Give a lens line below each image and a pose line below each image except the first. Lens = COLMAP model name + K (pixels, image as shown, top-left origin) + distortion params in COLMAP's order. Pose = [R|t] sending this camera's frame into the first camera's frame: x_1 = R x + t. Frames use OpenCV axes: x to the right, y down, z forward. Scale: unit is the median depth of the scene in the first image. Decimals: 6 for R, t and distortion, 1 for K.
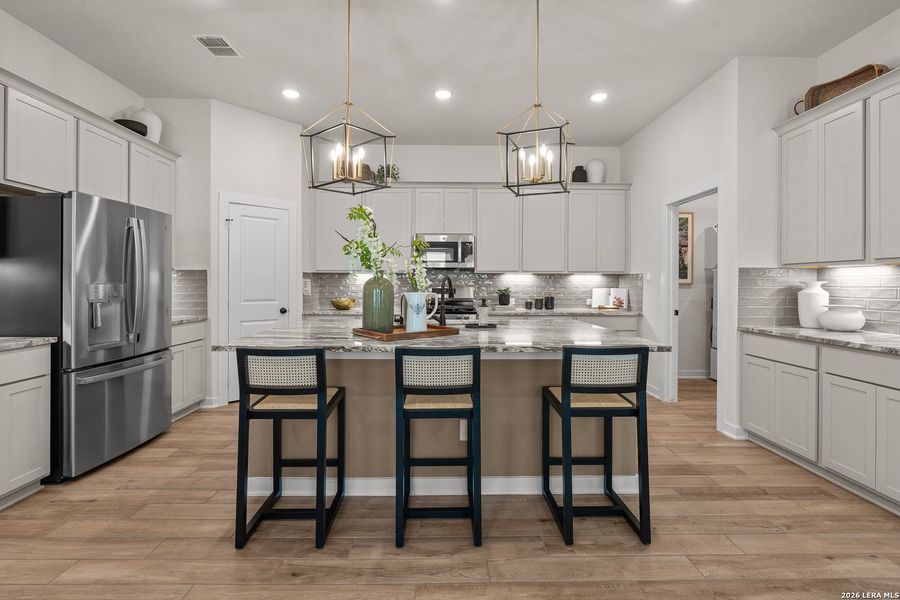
lens RADIAL K [[416.3, 0, 450.7], [0, 416.3, 282.1], [0, 0, 1]] dist [-0.001946, 0.000744]
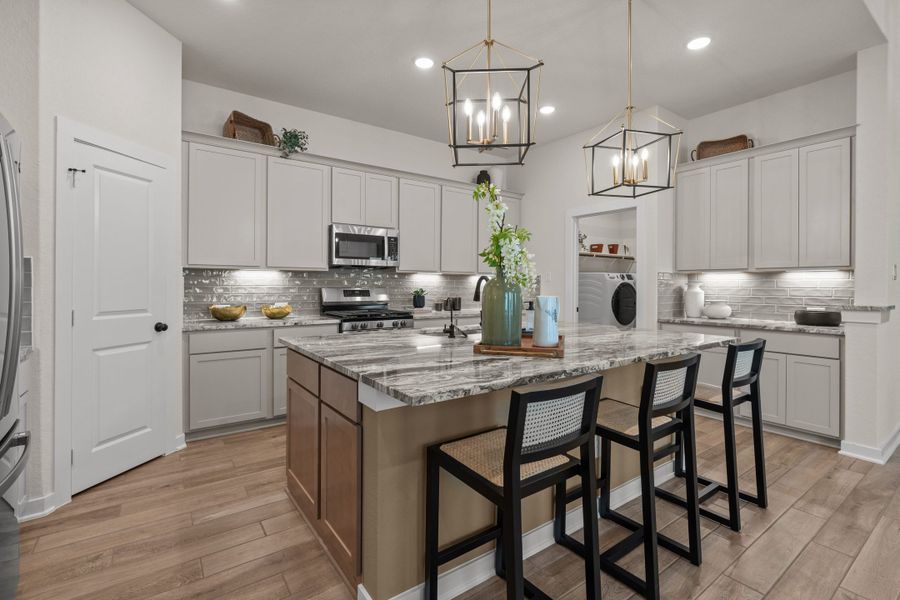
lens RADIAL K [[416.3, 0, 450.7], [0, 416.3, 282.1], [0, 0, 1]] dist [-0.001946, 0.000744]
pose [[0.822408, 0.004211, 0.568883, -0.416635], [-0.004686, 0.999989, -0.000628, -0.001425], [-0.568879, -0.002149, 0.822418, 0.241651]]
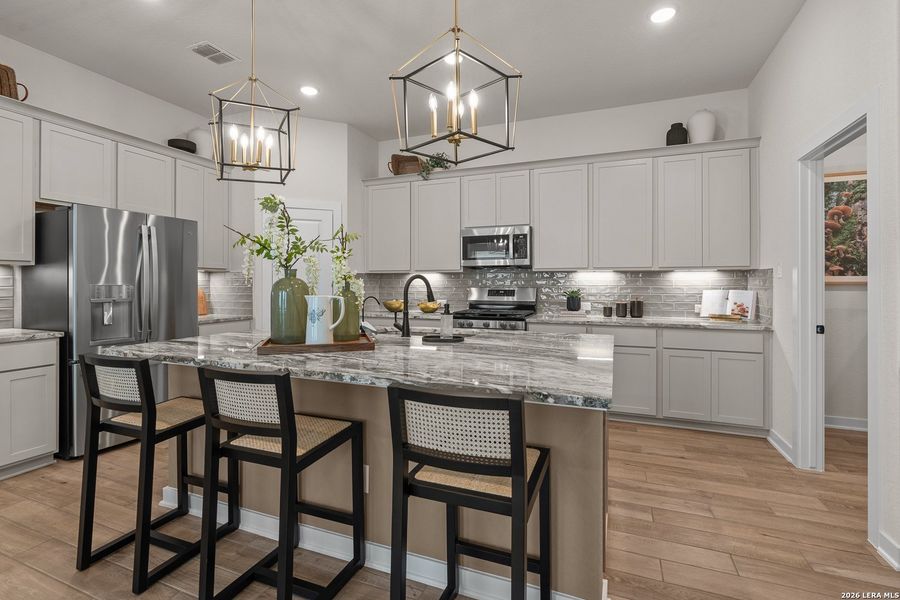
lens RADIAL K [[416.3, 0, 450.7], [0, 416.3, 282.1], [0, 0, 1]] dist [-0.001946, 0.000744]
pose [[0.920471, -0.004749, -0.390783, 0.274854], [0.004431, 0.999989, -0.001716, 0.000530], [0.390786, -0.000152, 0.920481, 0.206260]]
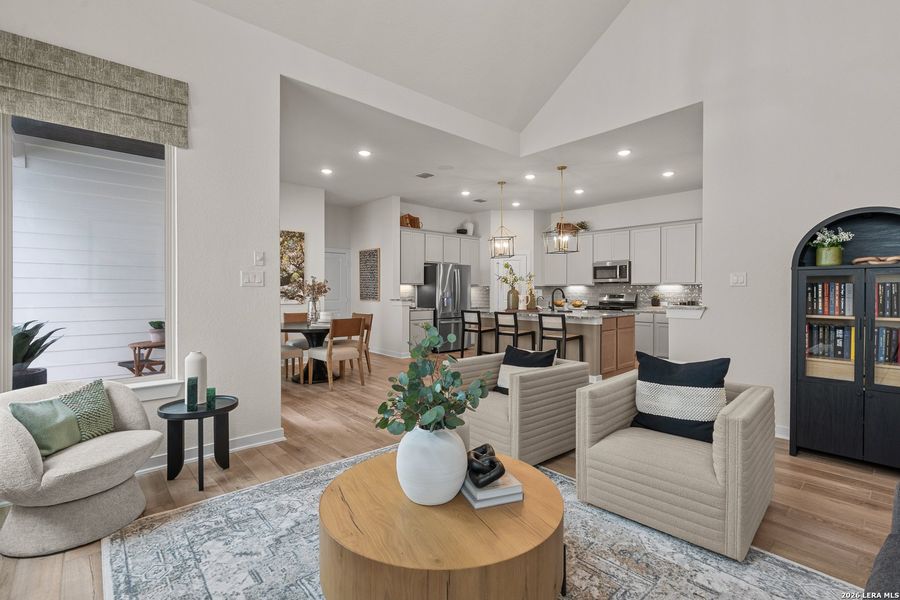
lens RADIAL K [[429.1, 0, 448.4], [0, 429.1, 292.6], [0, 0, 1]] dist [-0.001136, 0.000689]
pose [[0.654894, -0.001010, -0.755720, 0.970027], [0.004005, 0.999990, 0.002134, 0.000843], [0.755710, -0.004424, 0.654892, -0.659651]]
